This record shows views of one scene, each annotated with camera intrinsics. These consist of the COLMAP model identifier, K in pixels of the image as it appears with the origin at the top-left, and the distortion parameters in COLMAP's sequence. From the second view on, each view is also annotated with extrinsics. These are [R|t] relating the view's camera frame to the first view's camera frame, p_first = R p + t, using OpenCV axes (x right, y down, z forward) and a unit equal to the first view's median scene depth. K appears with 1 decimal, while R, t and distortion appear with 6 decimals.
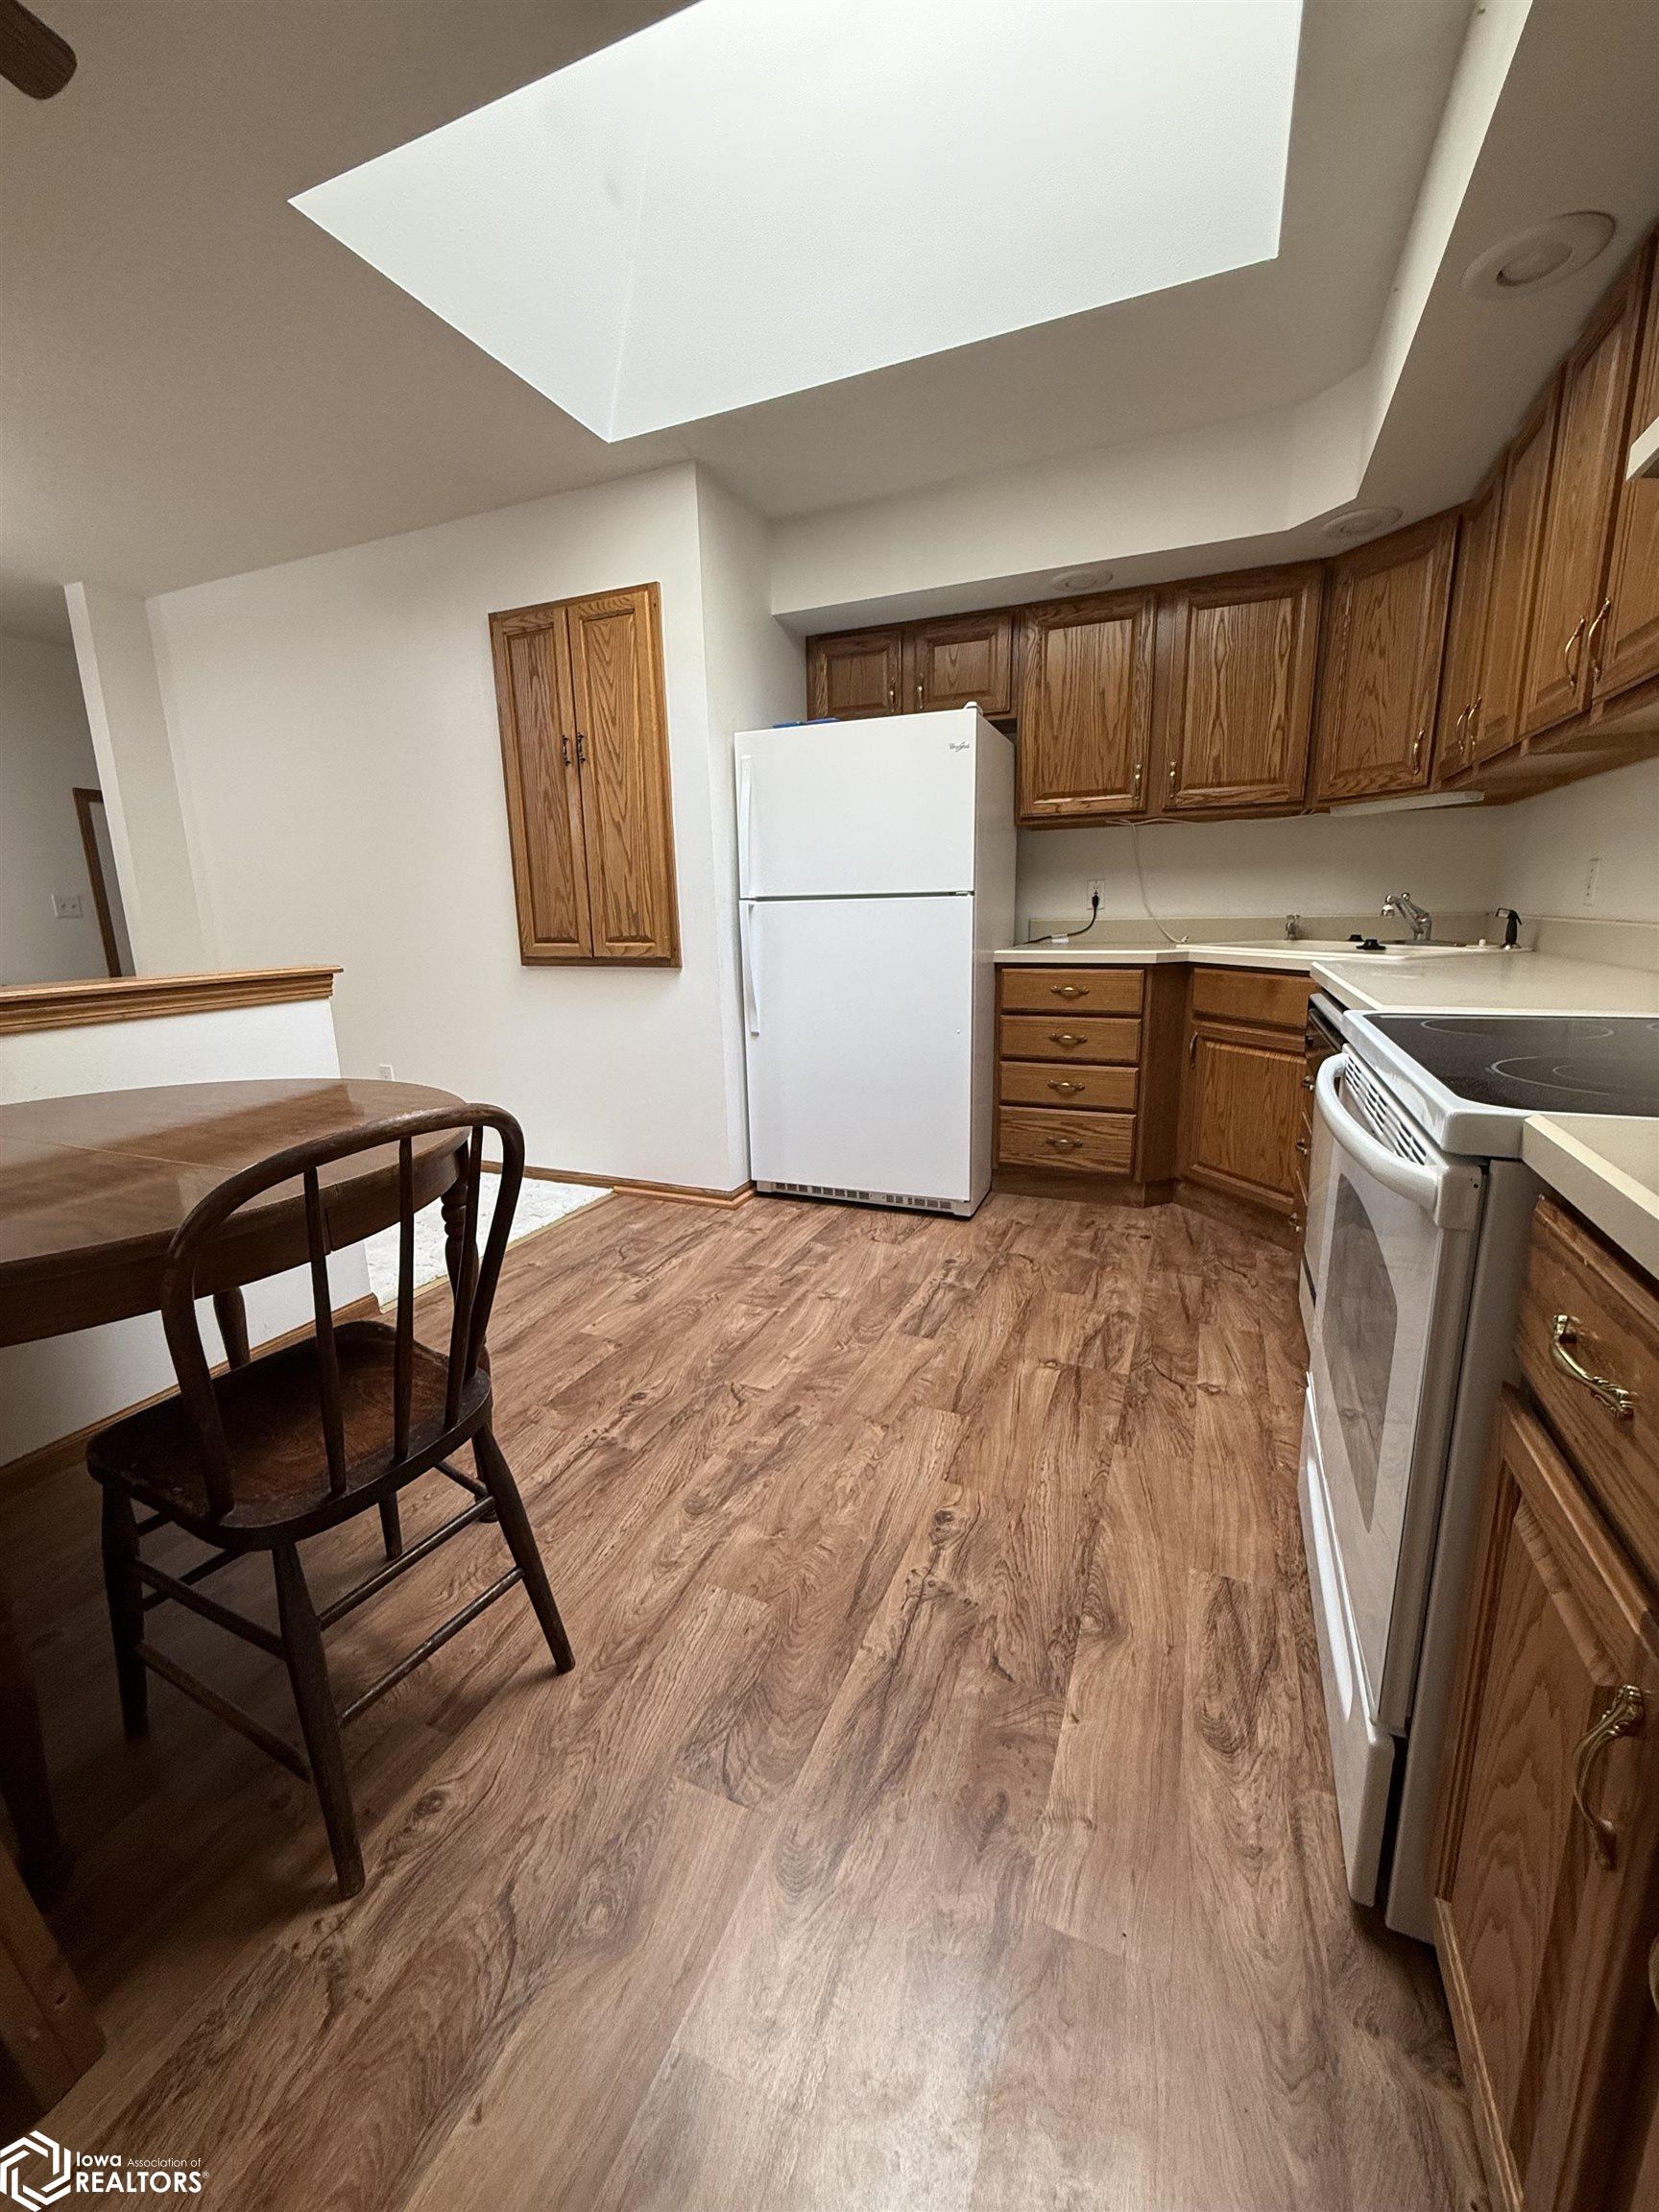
lens RADIAL K [[893.3, 0, 827.3], [0, 893.3, 1104.9], [0, 0, 1]] dist [-0.001039, -0.000119]
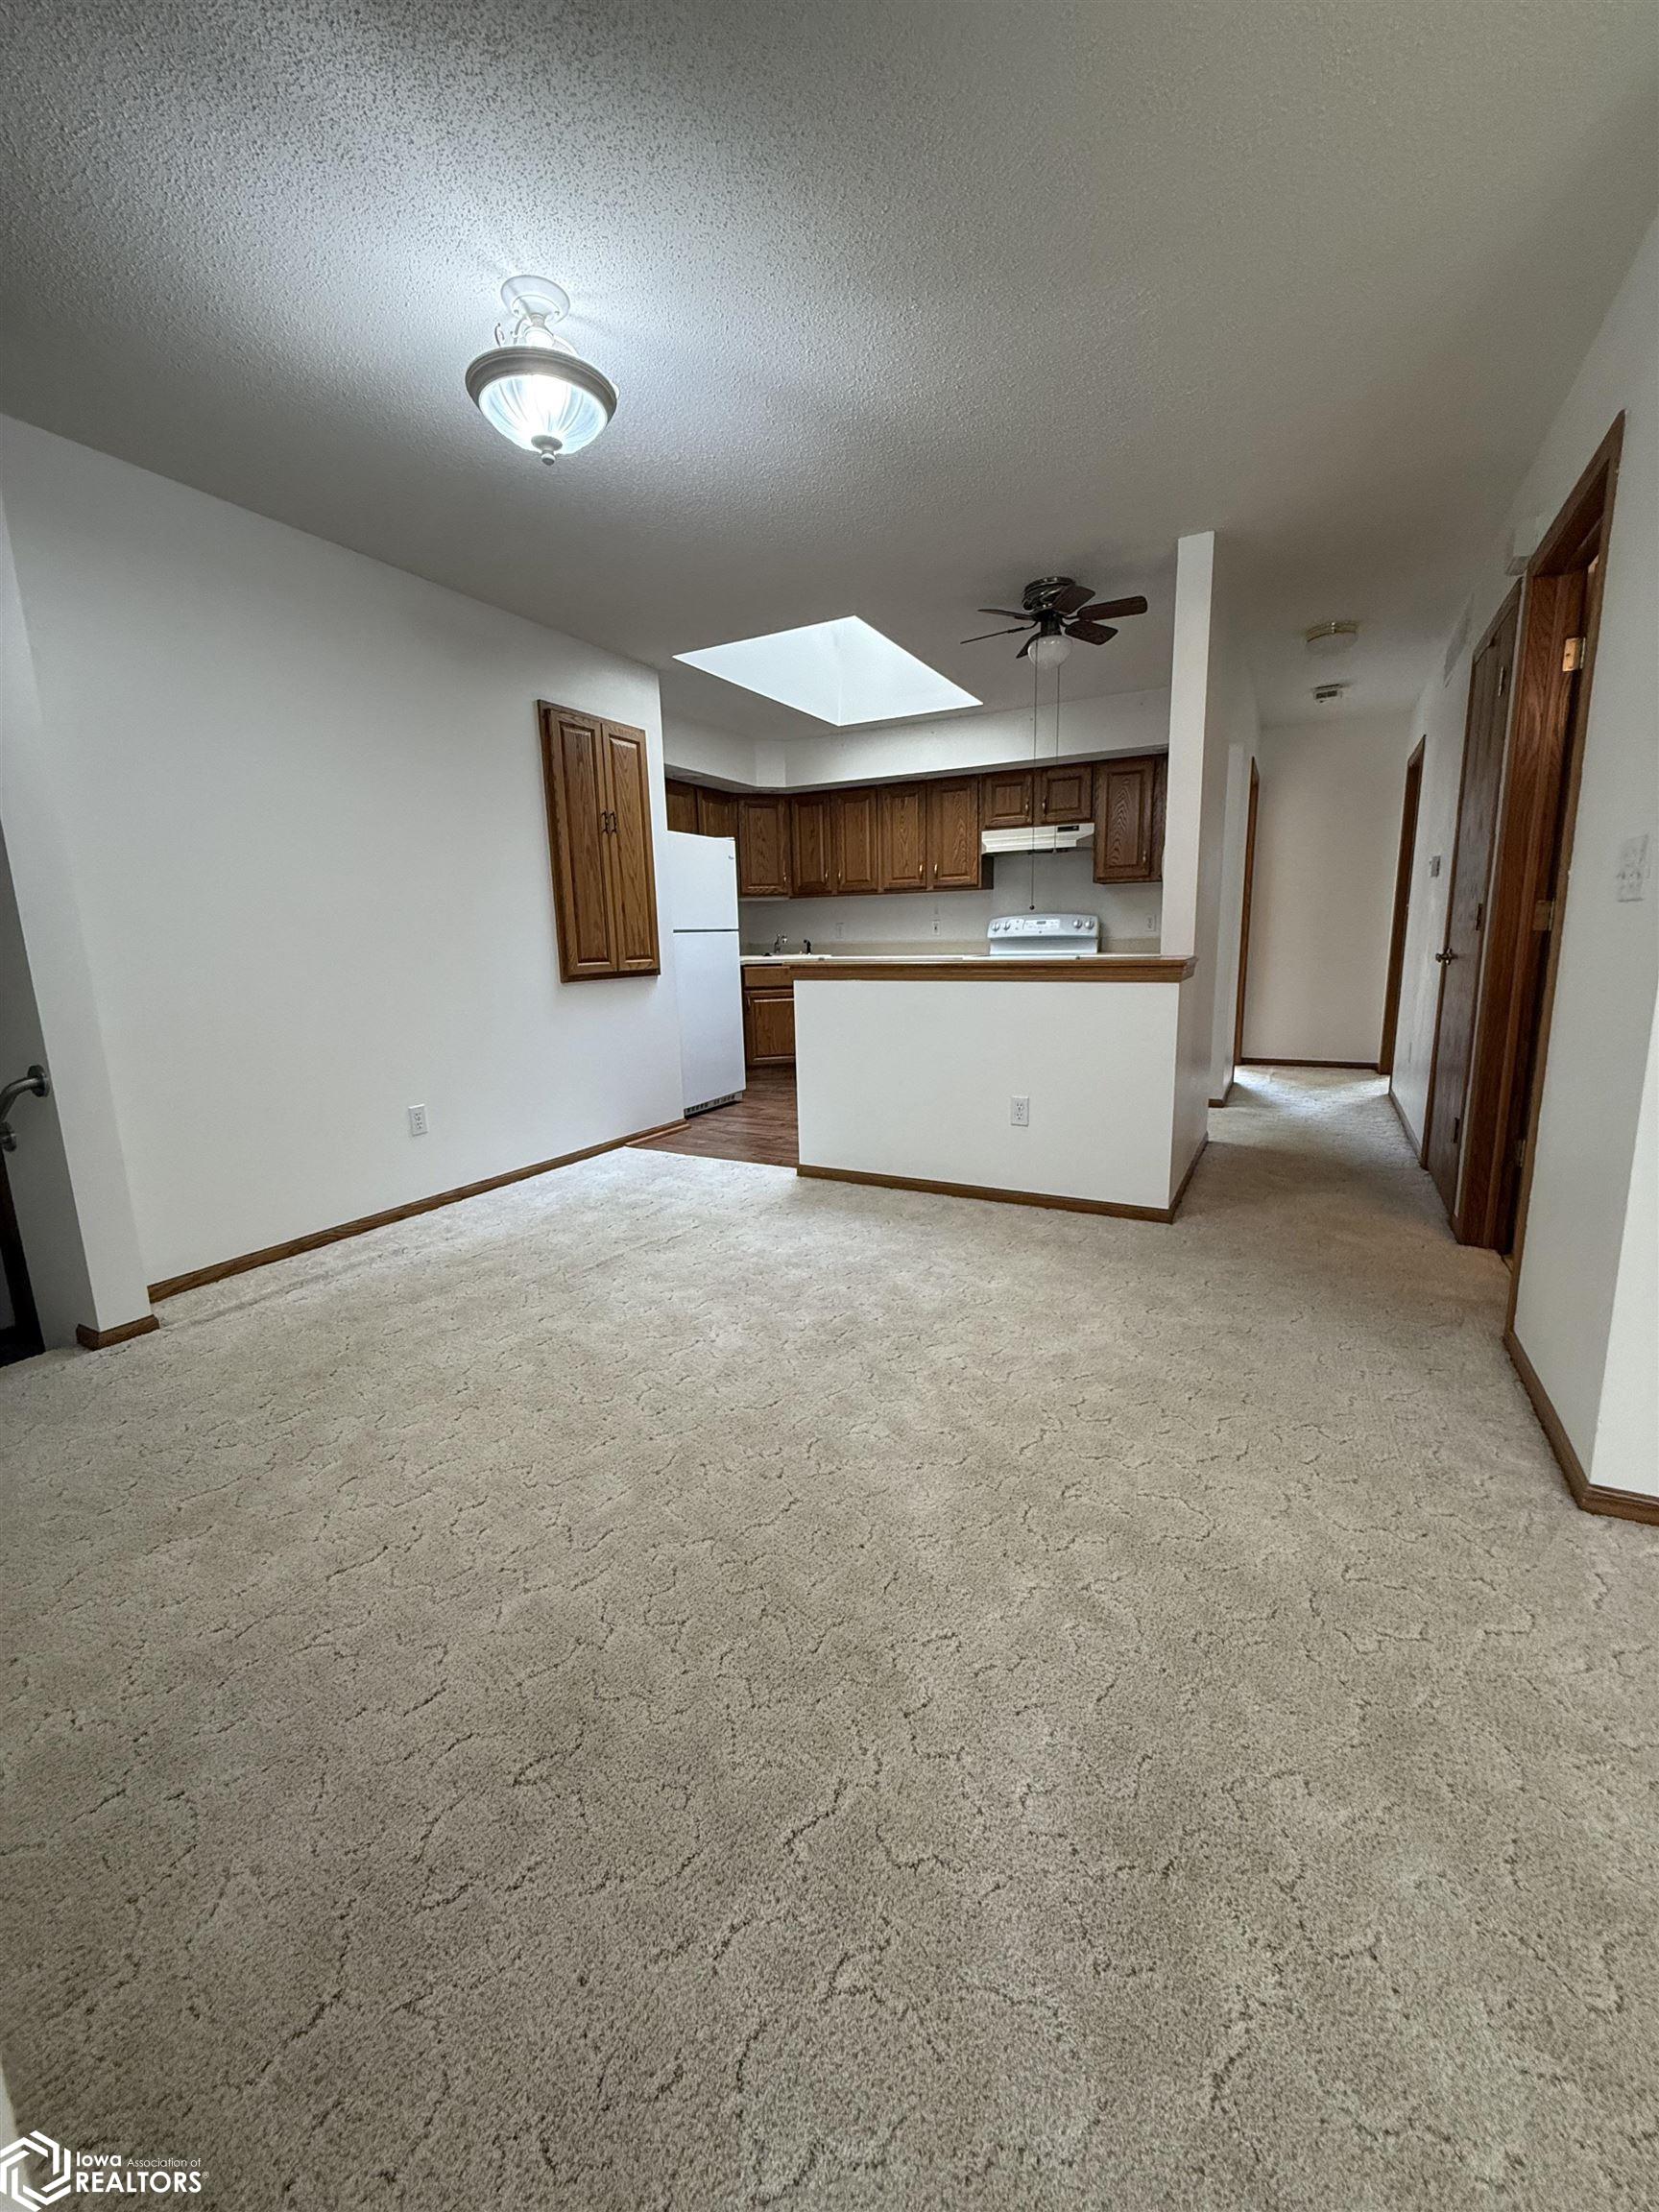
lens RADIAL K [[893.3, 0, 823.2], [0, 893.3, 1103.7], [0, 0, 1]] dist [-0.001039, -0.000119]
pose [[0.096610, -0.168033, 0.981036, -1.684624], [0.247964, 0.958632, 0.139777, -0.088764], [-0.963940, 0.229758, 0.134280, 0.587558]]
